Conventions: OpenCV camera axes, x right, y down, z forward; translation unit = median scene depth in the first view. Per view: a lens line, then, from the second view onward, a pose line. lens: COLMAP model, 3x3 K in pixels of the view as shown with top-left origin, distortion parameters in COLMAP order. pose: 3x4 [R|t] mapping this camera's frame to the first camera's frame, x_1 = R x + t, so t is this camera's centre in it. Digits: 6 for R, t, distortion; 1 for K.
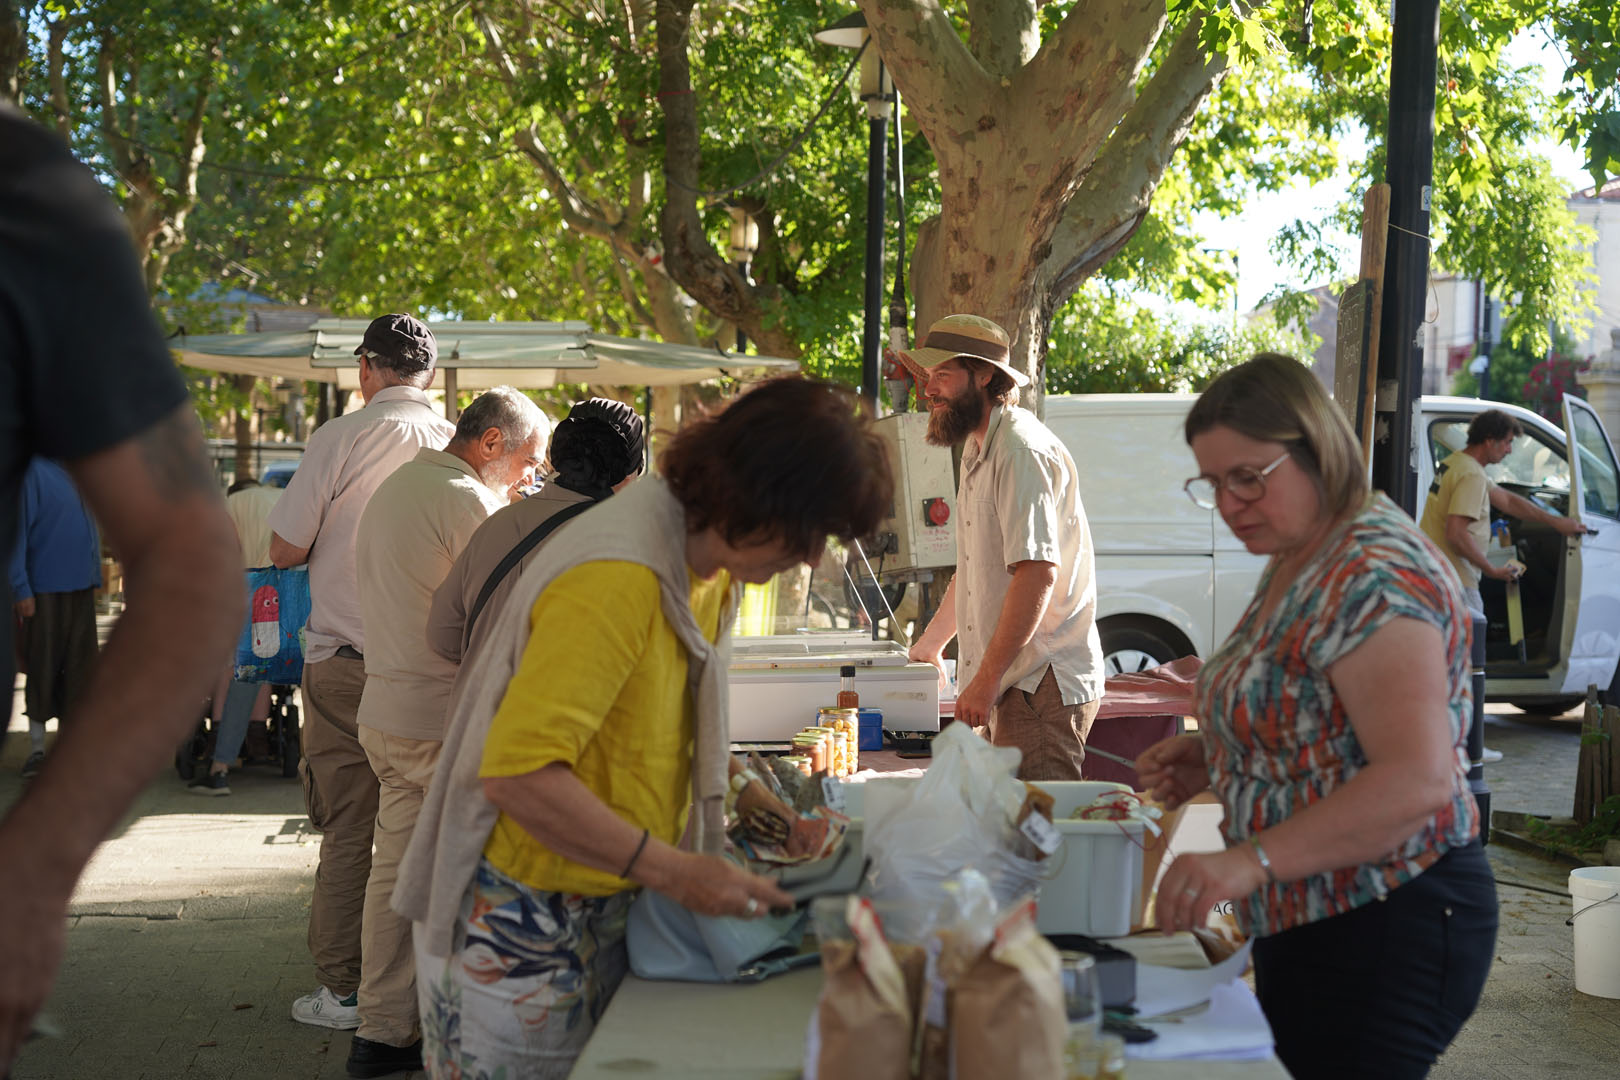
lens RADIAL K [[2686.9, 0, 811.5], [0, 2686.9, 536.3], [0, 0, 1]] dist [0.003907, 0.070548]
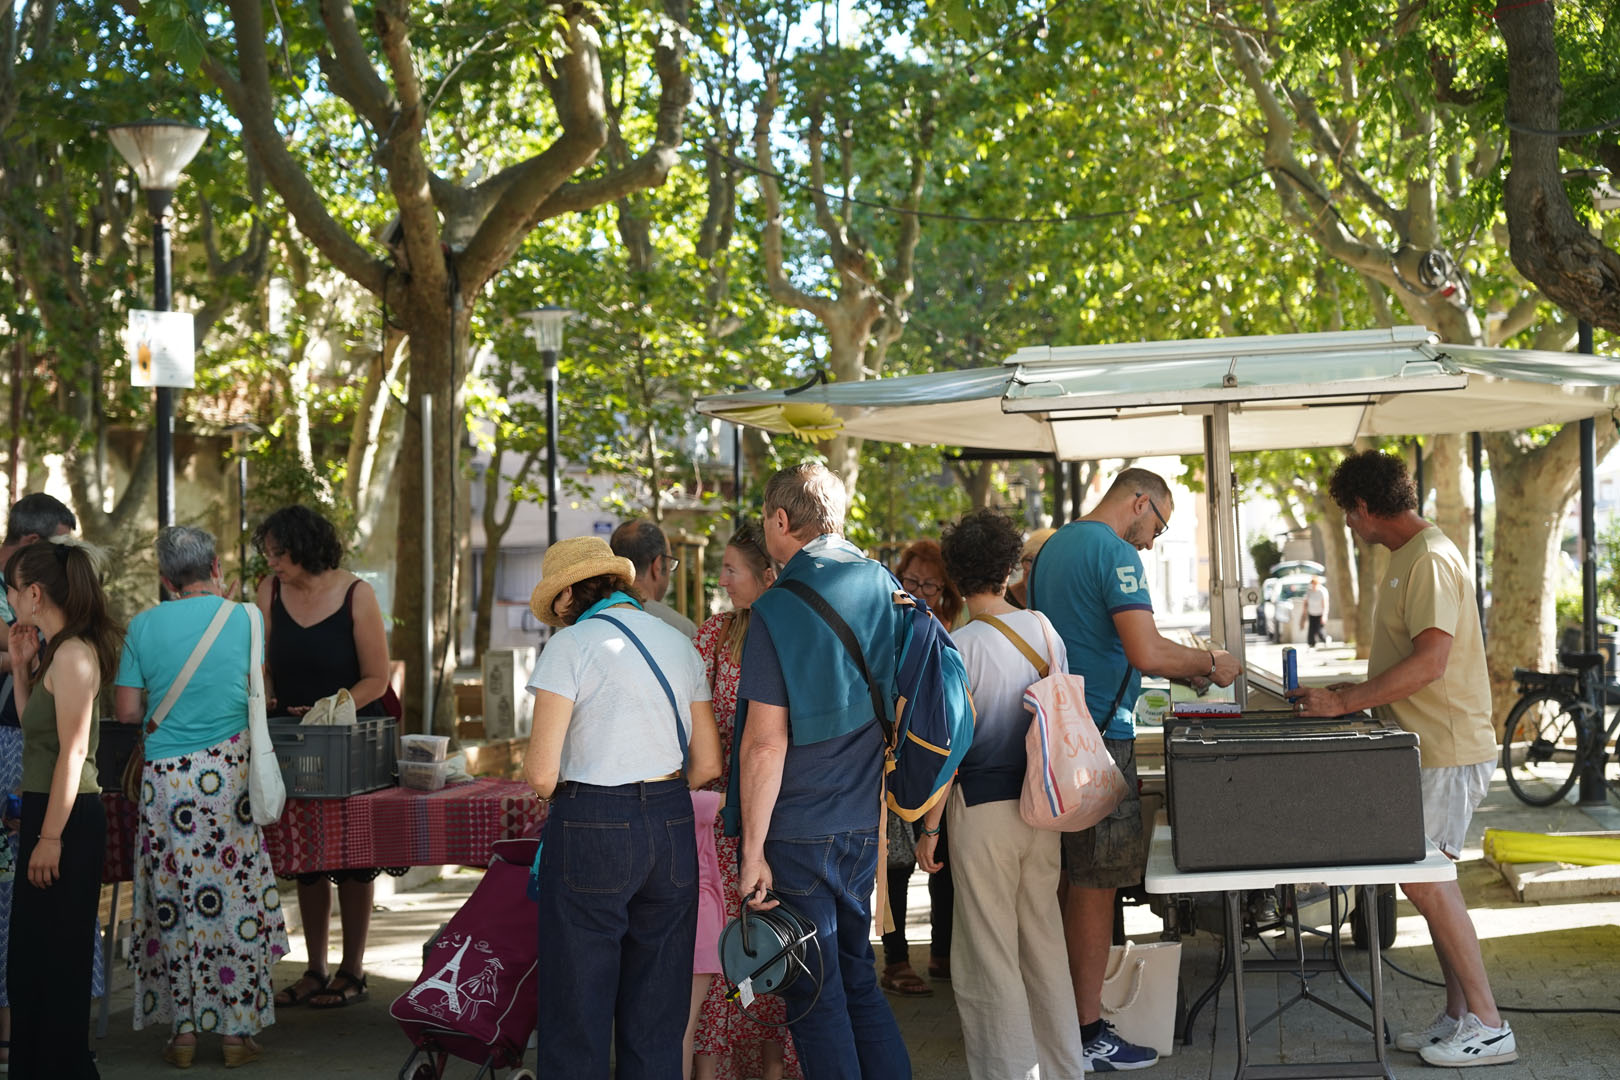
lens RADIAL K [[2592.4, 0, 810.3], [0, 2592.4, 539.5], [0, 0, 1]] dist [-0.004283, 0.054645]
pose [[0.961261, -0.042547, -0.272336, -0.115559], [0.033848, 0.998758, -0.036565, -0.022031], [0.273553, 0.025931, 0.961507, 0.712989]]
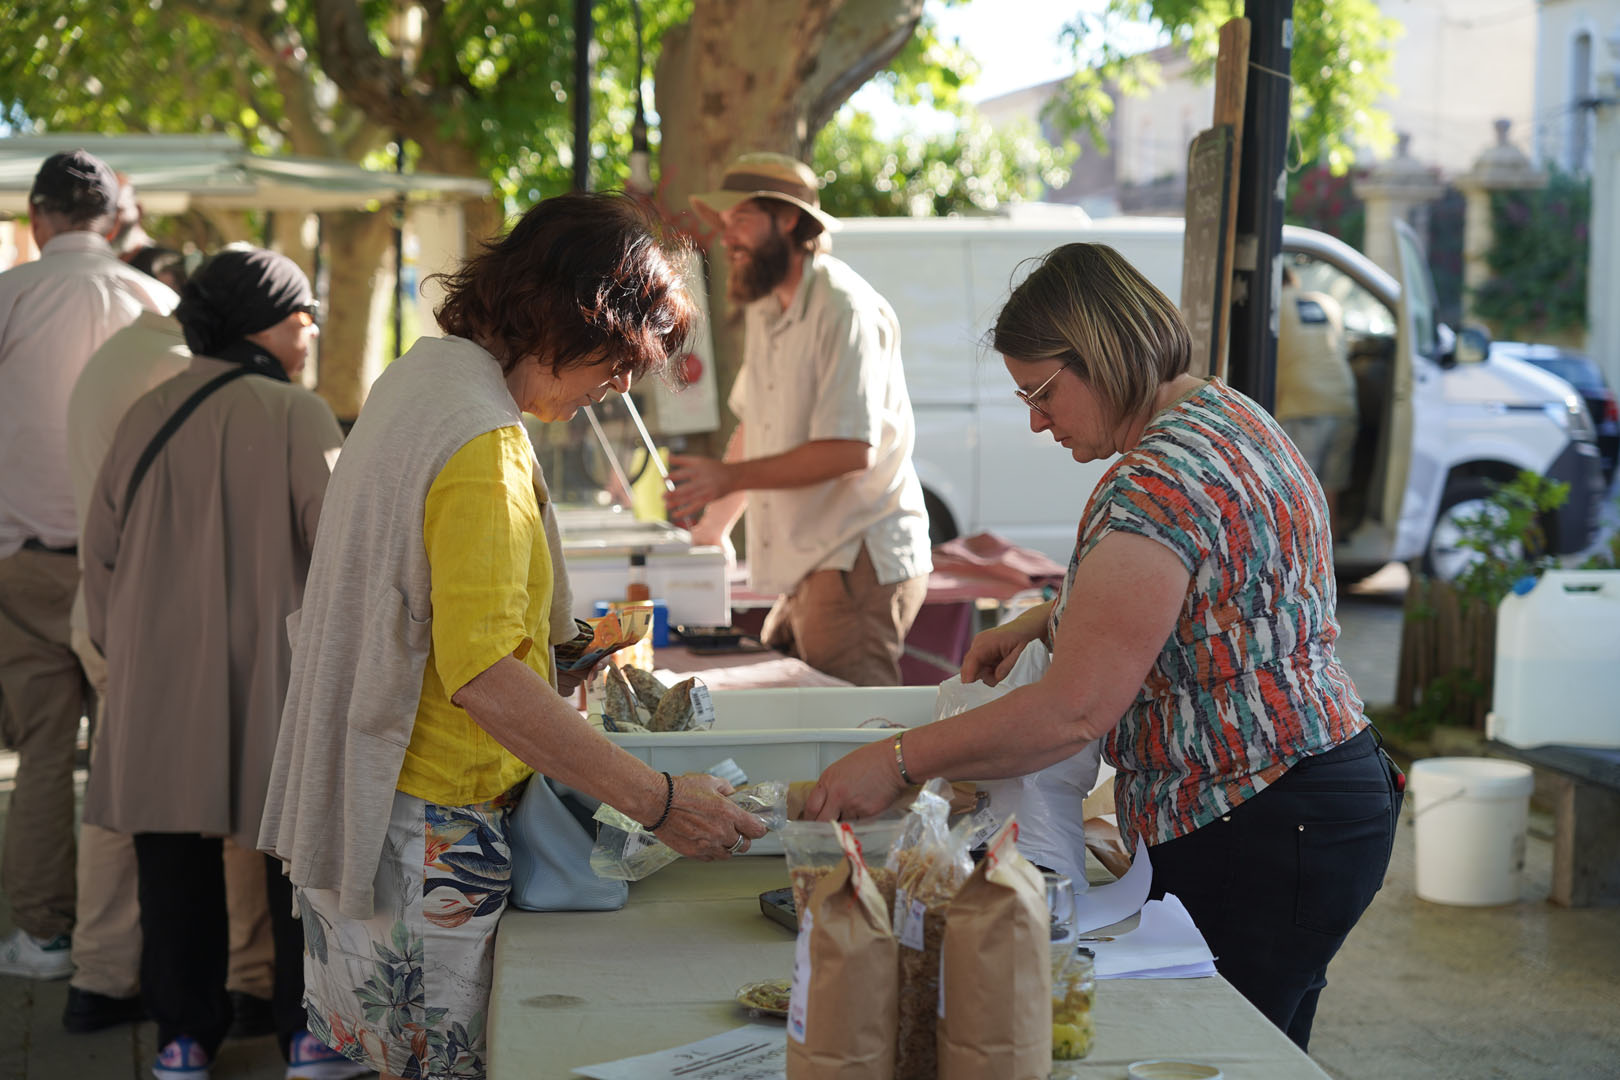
lens RADIAL K [[3219.8, 0, 813.9], [0, 3219.8, 540.0], [0, 0, 1]] dist [0.037813, -0.084162]
pose [[0.993346, -0.013632, 0.114359, -0.042414], [0.007717, 0.998617, 0.052007, -0.009696], [-0.114910, -0.050779, 0.992077, -0.052140]]
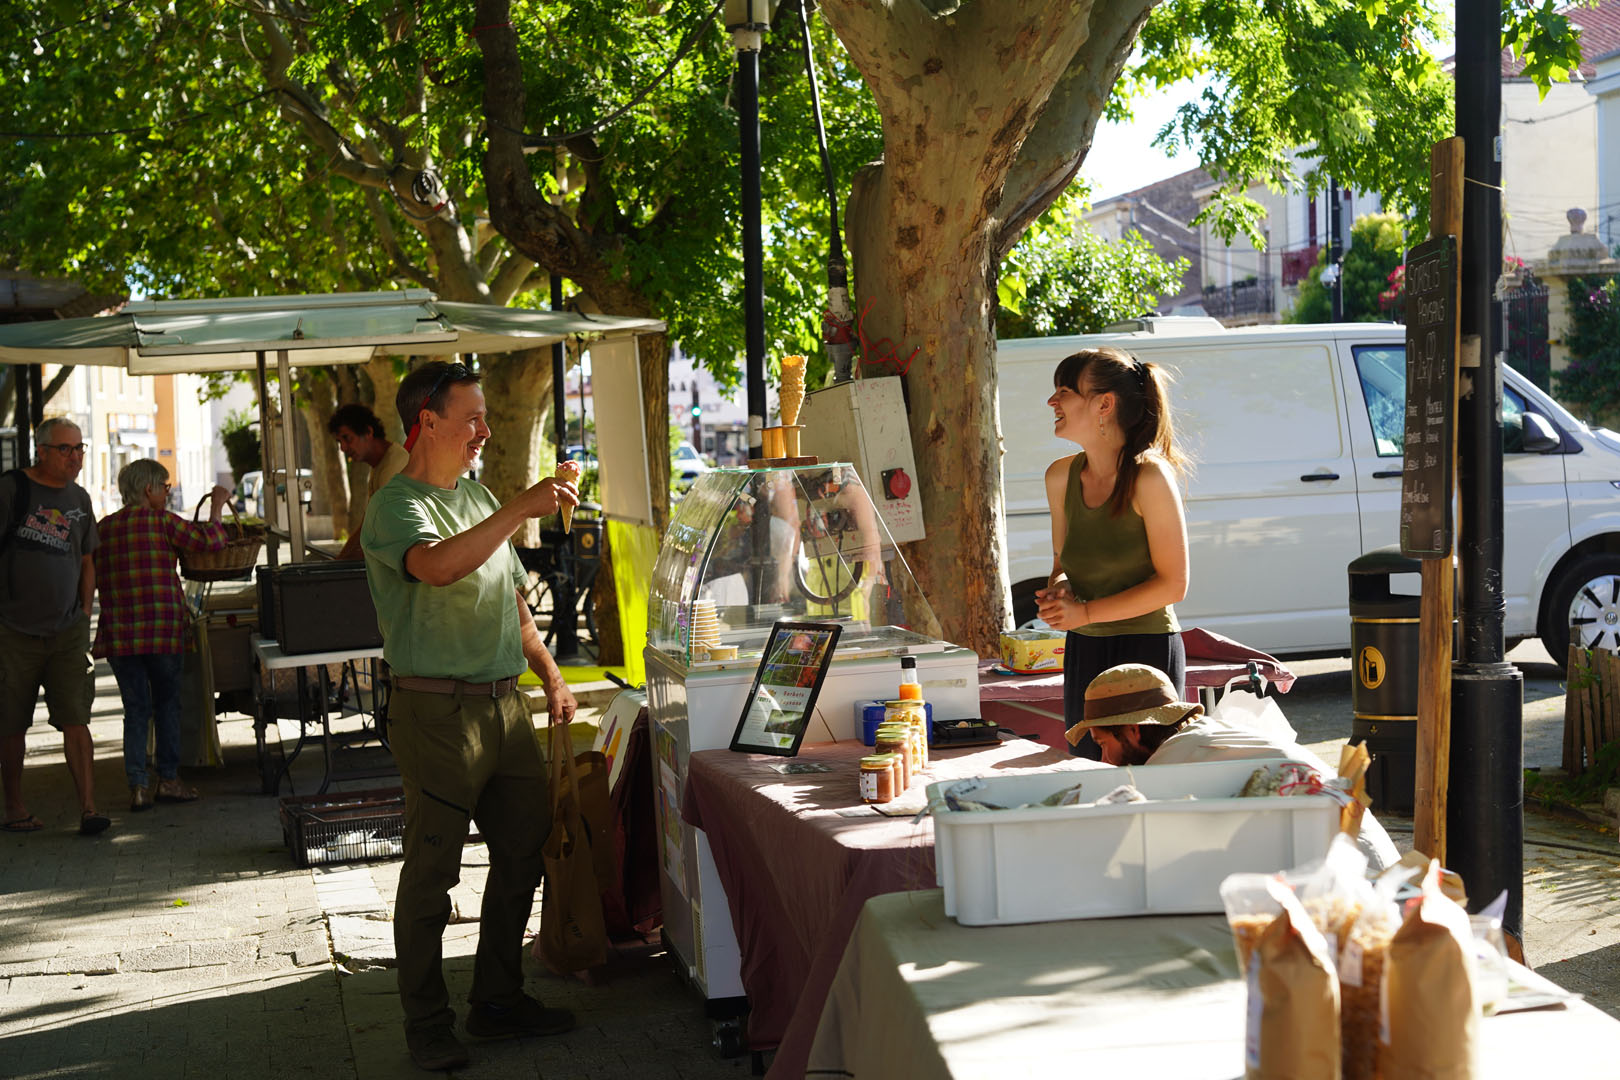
lens RADIAL K [[3080.7, 0, 806.4], [0, 3080.7, 546.4], [0, 0, 1]] dist [0.016639, 0.127690]
pose [[0.995003, -0.057650, 0.081515, -0.092916], [0.056305, 0.998238, 0.018702, -0.011657], [-0.082449, -0.014019, 0.996497, -0.081372]]
